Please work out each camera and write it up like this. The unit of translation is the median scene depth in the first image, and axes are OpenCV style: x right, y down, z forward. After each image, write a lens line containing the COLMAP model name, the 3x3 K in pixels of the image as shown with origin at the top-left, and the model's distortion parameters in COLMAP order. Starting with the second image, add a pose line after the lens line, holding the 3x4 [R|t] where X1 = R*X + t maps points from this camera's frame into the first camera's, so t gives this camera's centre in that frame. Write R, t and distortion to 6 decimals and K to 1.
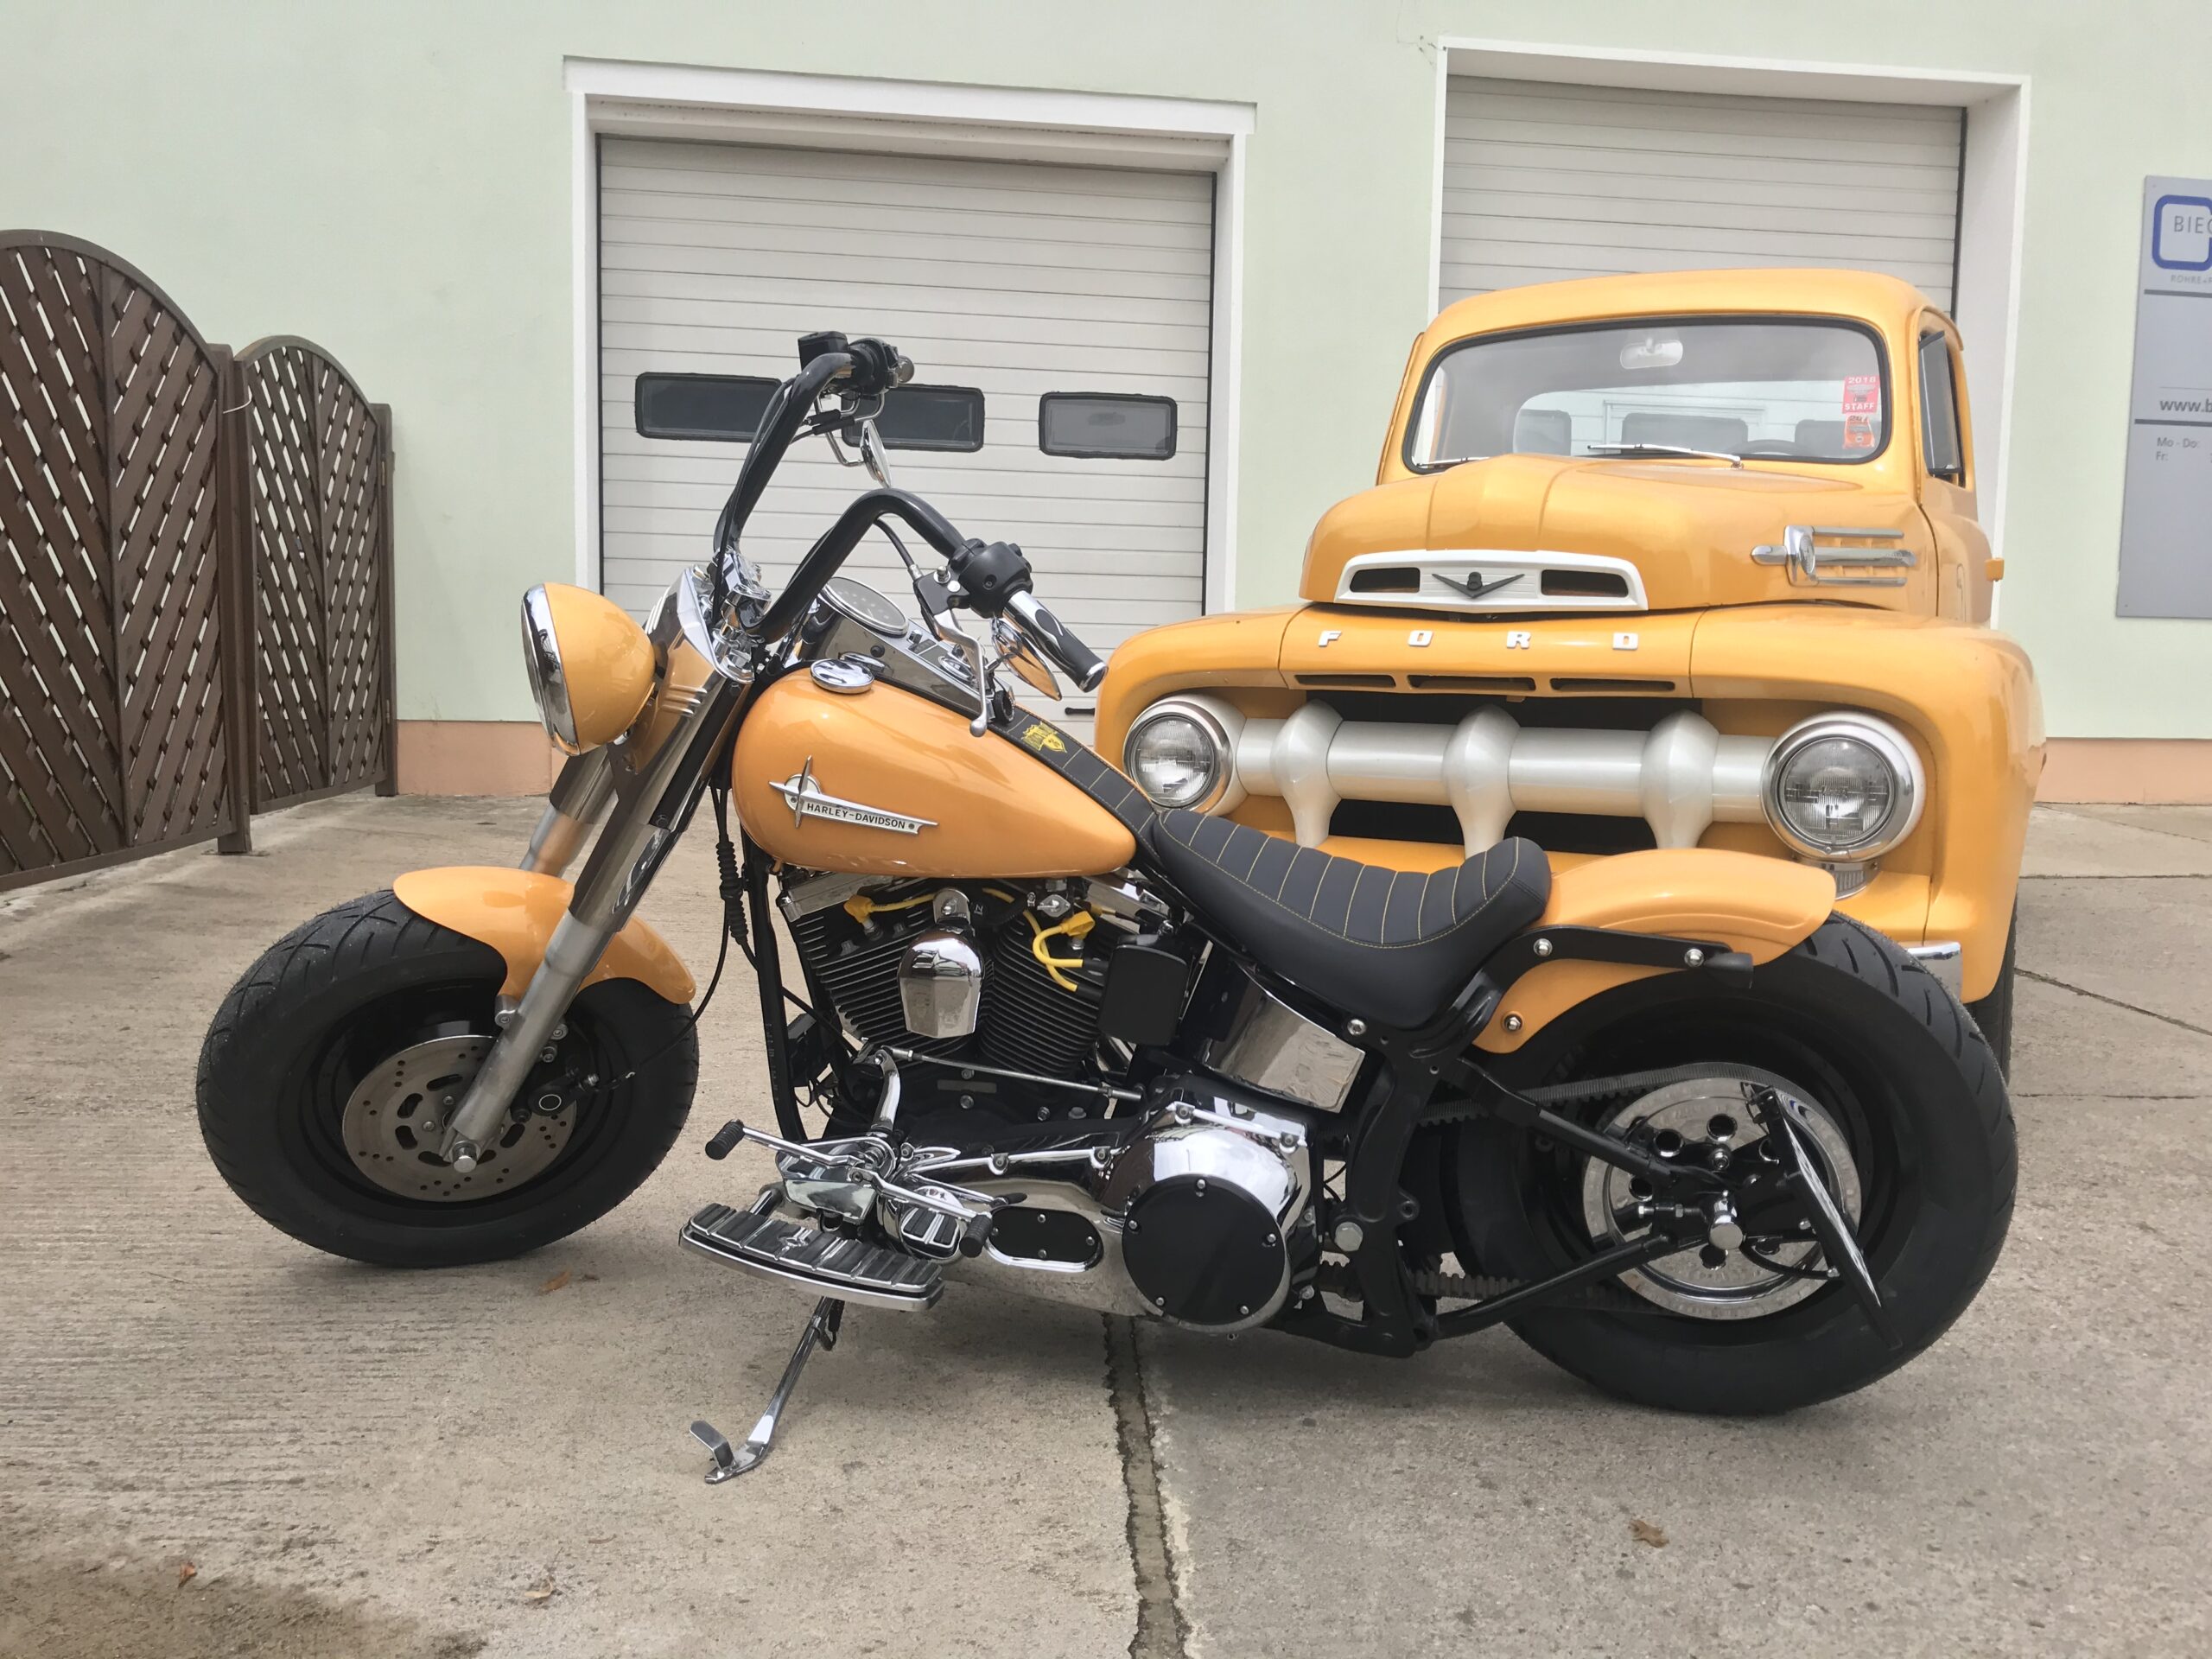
lens RADIAL K [[1820.3, 0, 1112.7], [0, 1820.3, 822.7], [0, 0, 1]] dist [0.009640, 0.002734]
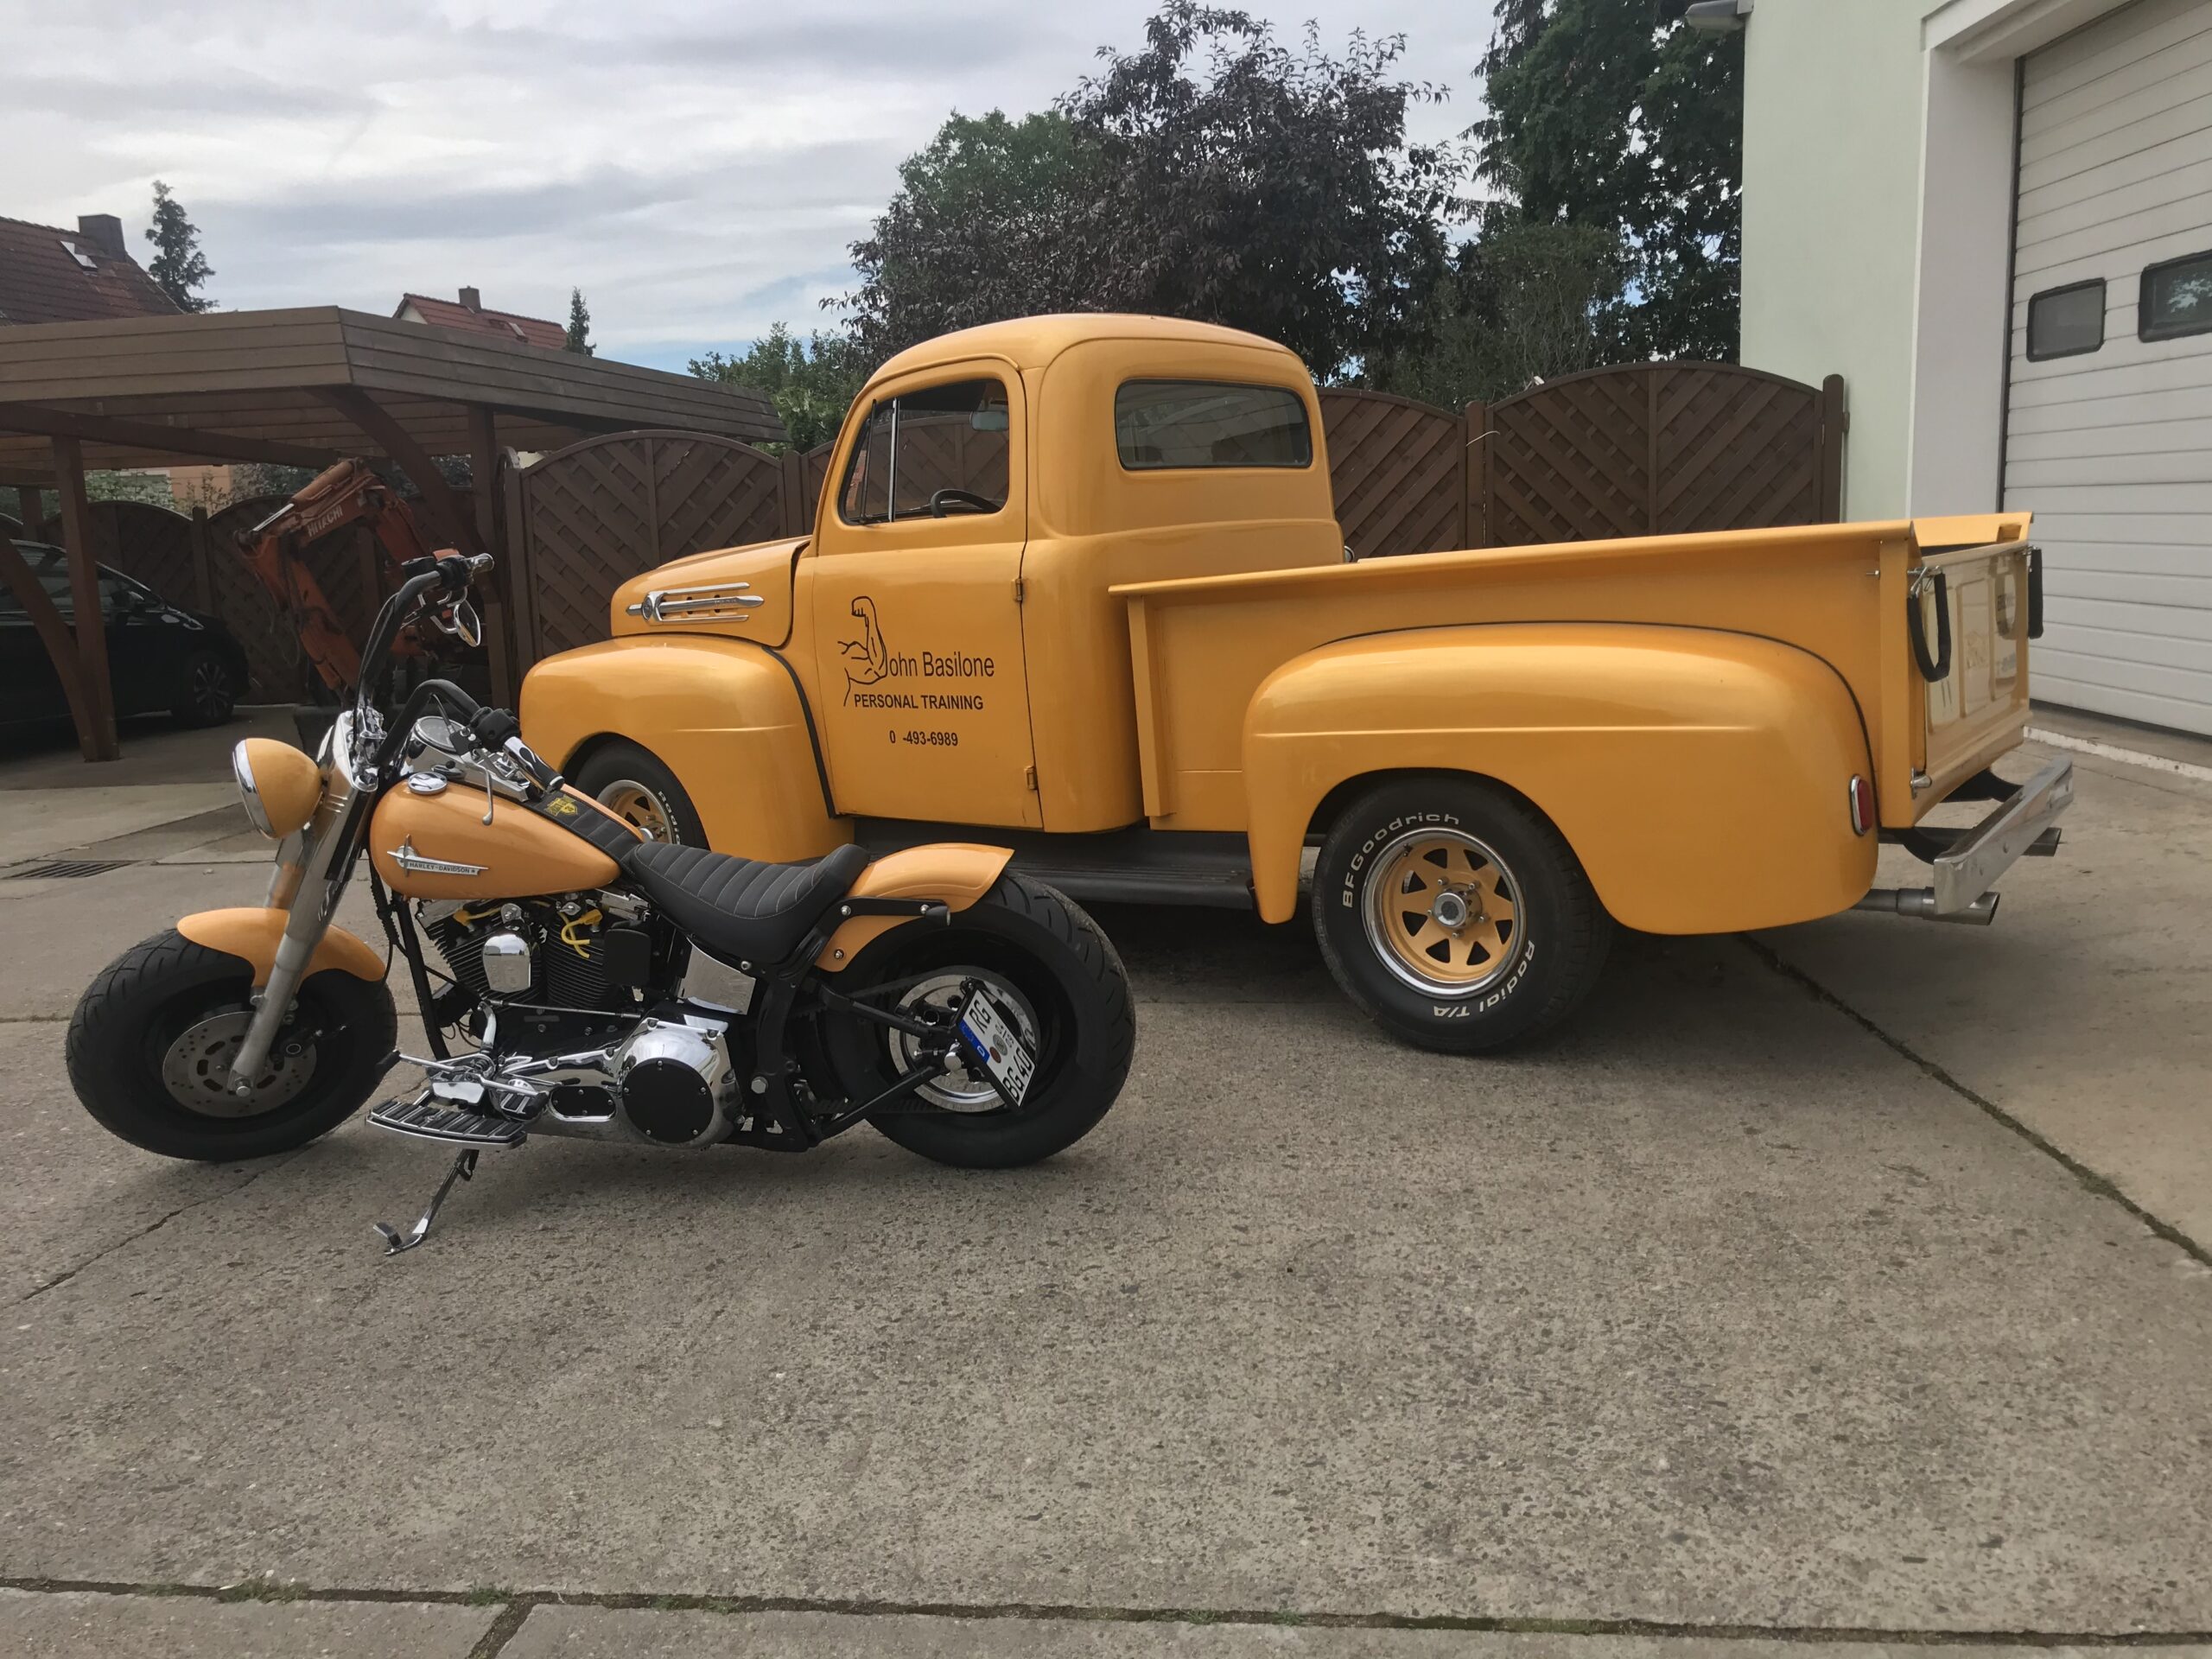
lens RADIAL K [[1820.3, 0, 1098.7], [0, 1820.3, 827.9], [0, 0, 1]] dist [0.009640, 0.002734]
pose [[0.995442, -0.082408, 0.048012, 0.255531], [0.079801, 0.995352, 0.053904, -0.054254], [-0.052231, -0.049827, 0.997391, -0.477129]]
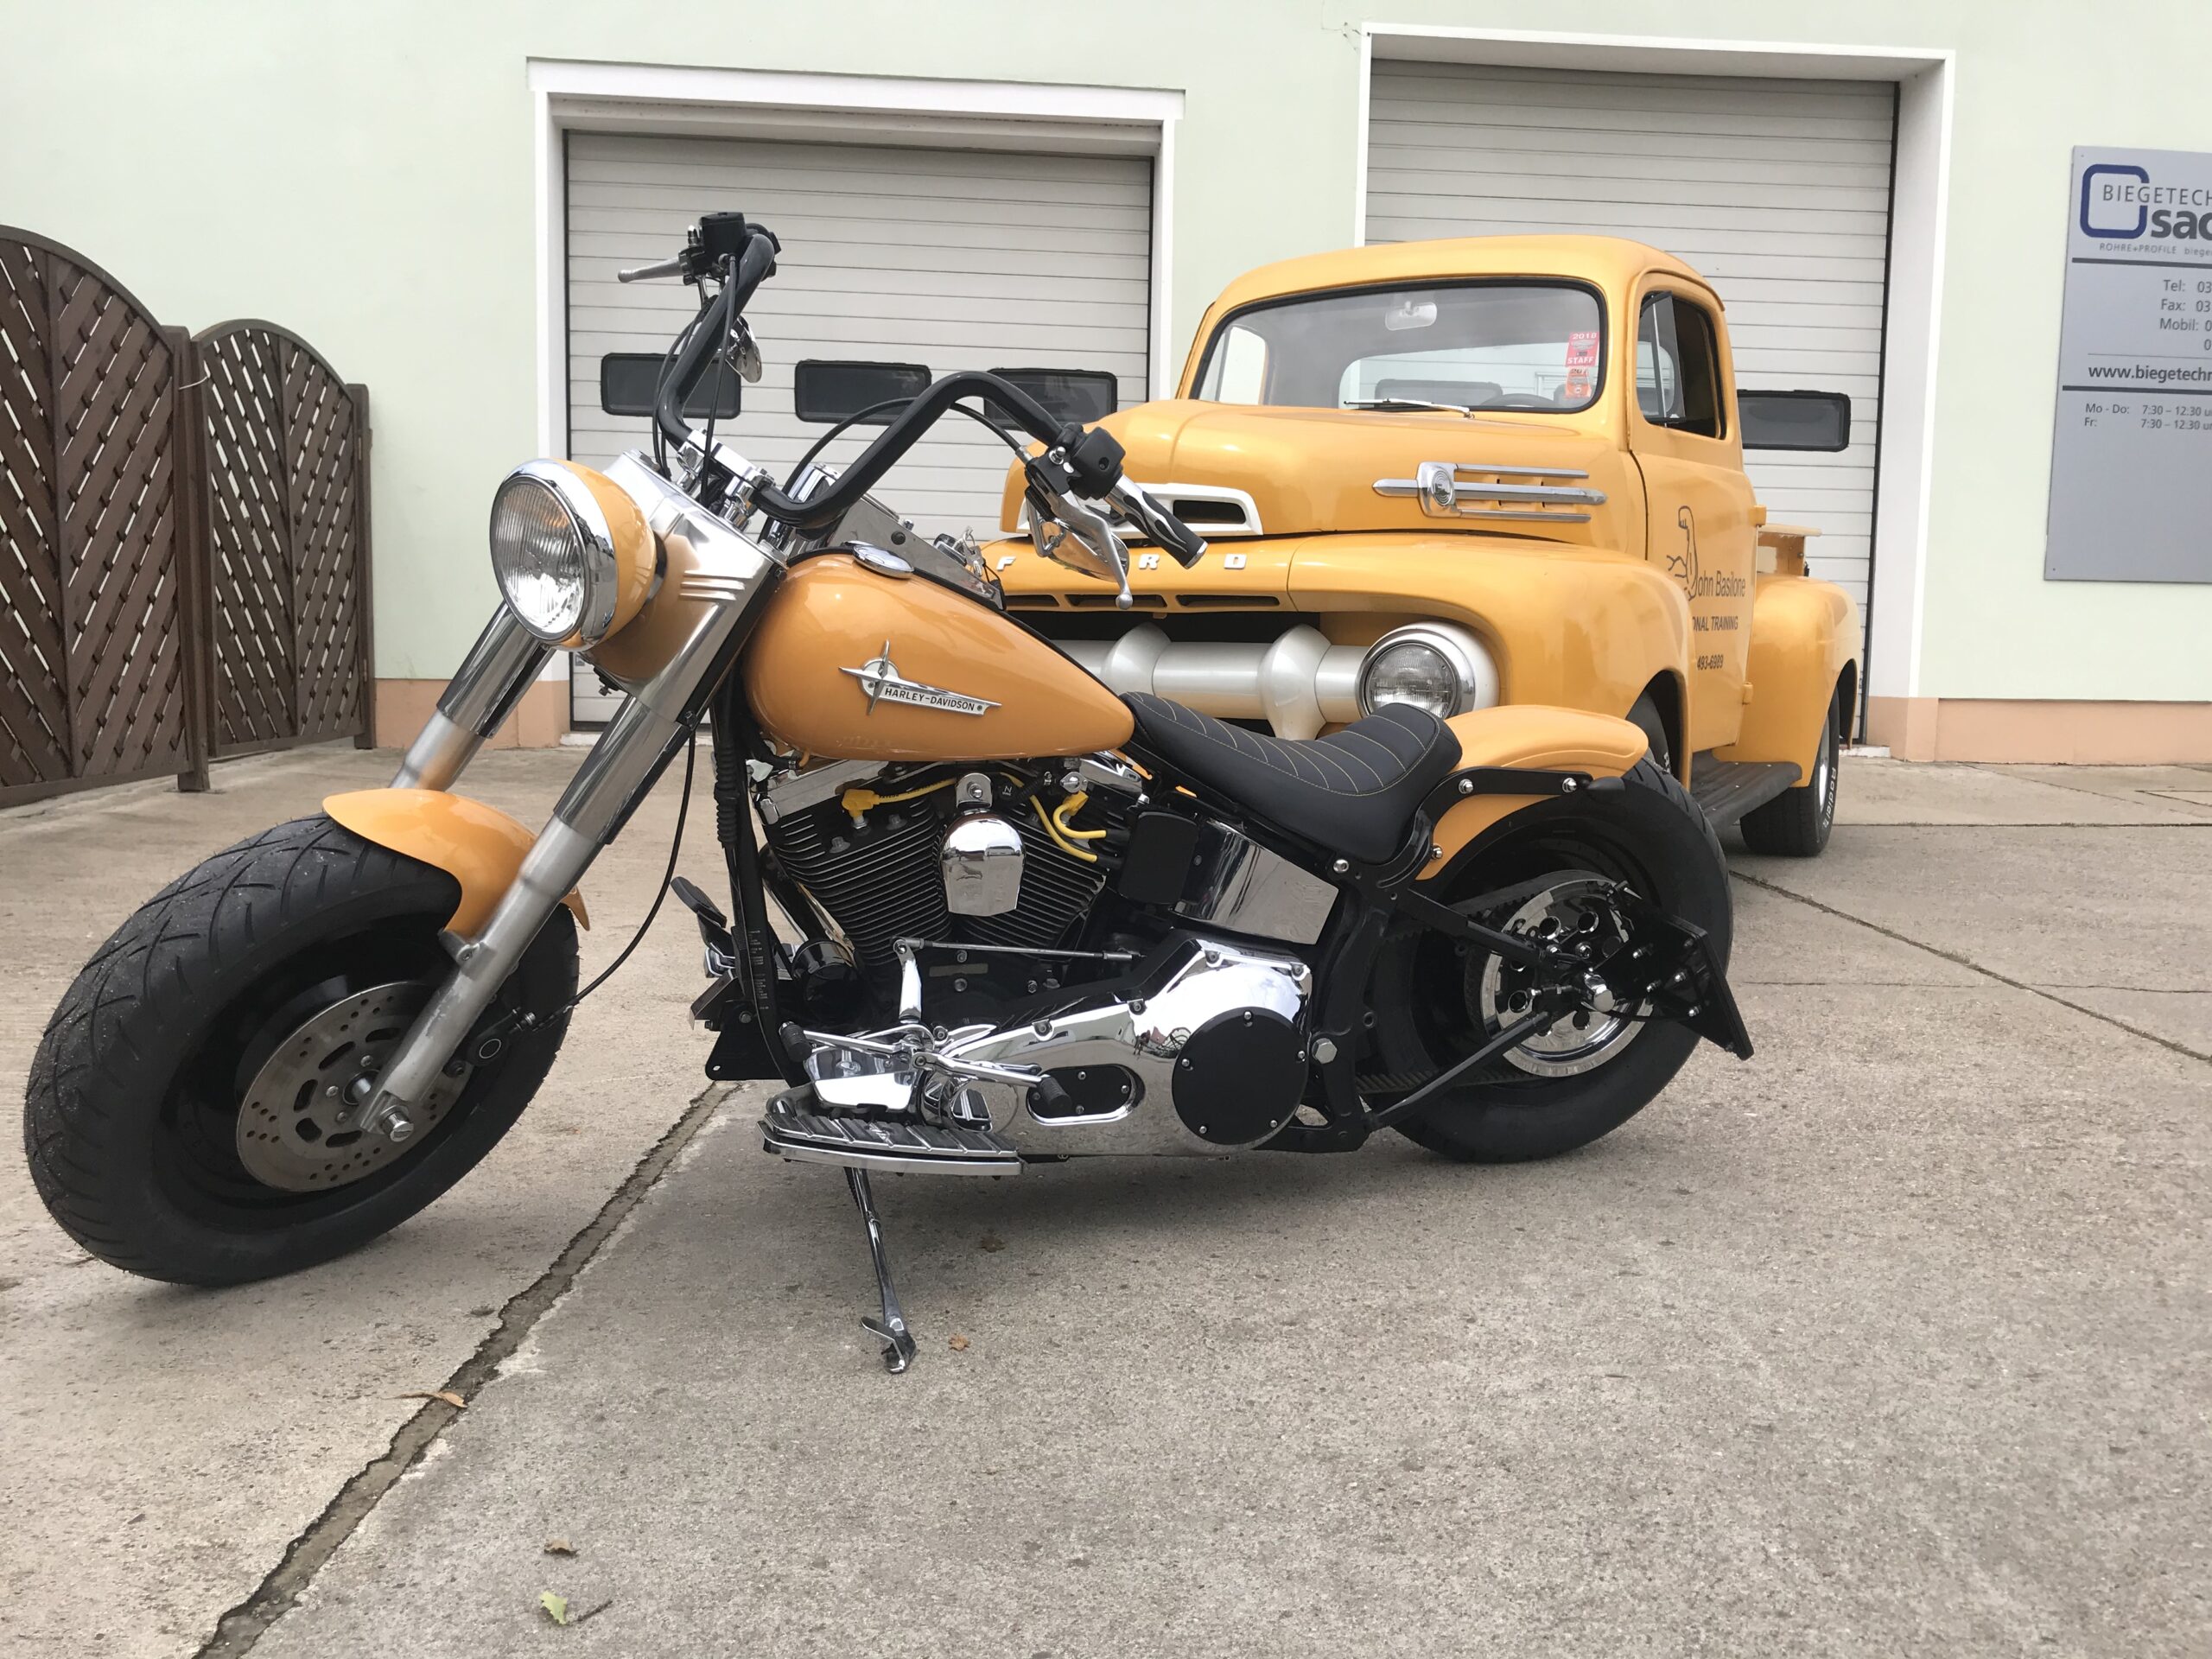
lens RADIAL K [[1820.3, 0, 1113.8], [0, 1820.3, 818.7], [0, 0, 1]] dist [0.009640, 0.002734]
pose [[0.998631, 0.003129, -0.052221, 0.261324], [-0.002974, 0.999991, 0.003059, 0.057512], [0.052230, -0.002900, 0.998631, -0.135316]]
